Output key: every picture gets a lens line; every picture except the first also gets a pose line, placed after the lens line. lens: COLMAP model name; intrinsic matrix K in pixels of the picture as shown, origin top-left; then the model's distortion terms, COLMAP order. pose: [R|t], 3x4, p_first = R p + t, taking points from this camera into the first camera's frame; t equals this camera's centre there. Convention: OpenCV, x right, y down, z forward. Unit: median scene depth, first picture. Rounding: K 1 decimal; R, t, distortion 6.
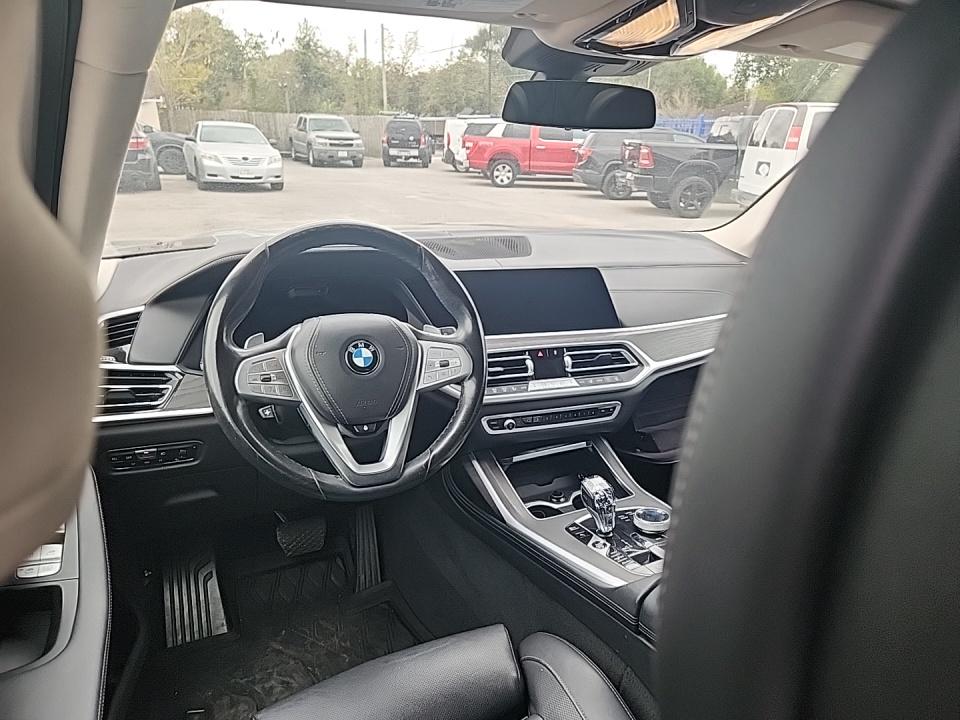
lens RADIAL K [[641.6, 0, 481.1], [0, 641.6, 359.4], [0, 0, 1]] dist [0.032108, -0.012027]
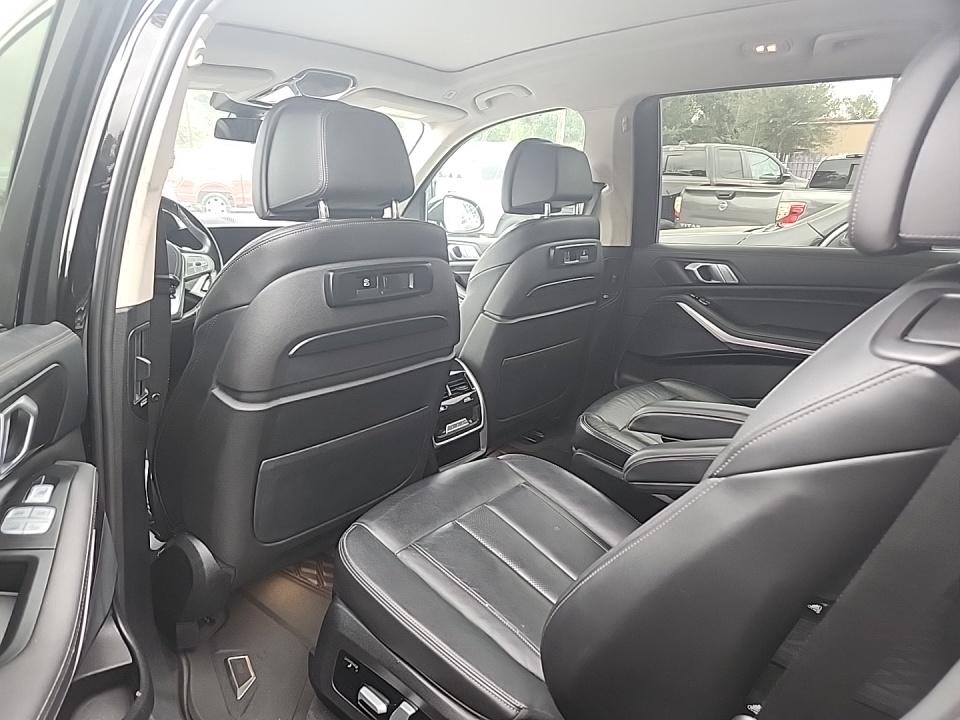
lens RADIAL K [[641.6, 0, 470.4], [0, 641.6, 360.8], [0, 0, 1]] dist [0.032108, -0.012027]
pose [[0.920848, -0.113474, 0.373046, -0.053425], [0.131462, 0.991053, -0.023046, 0.384305], [-0.367093, 0.070263, 0.927527, -0.903651]]
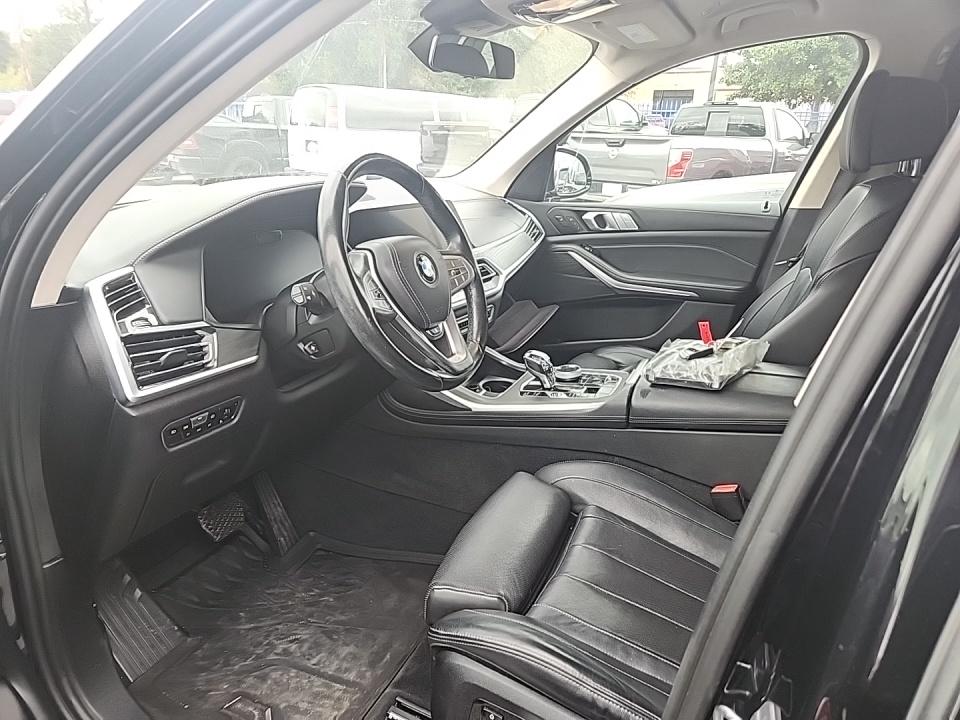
lens RADIAL K [[641.6, 0, 473.4], [0, 641.6, 358.3], [0, 0, 1]] dist [0.032108, -0.012027]
pose [[0.784426, -0.220246, 0.579800, -0.701050], [0.206437, 0.974239, 0.090785, 0.056080], [-0.584858, 0.048478, 0.809685, 0.021049]]
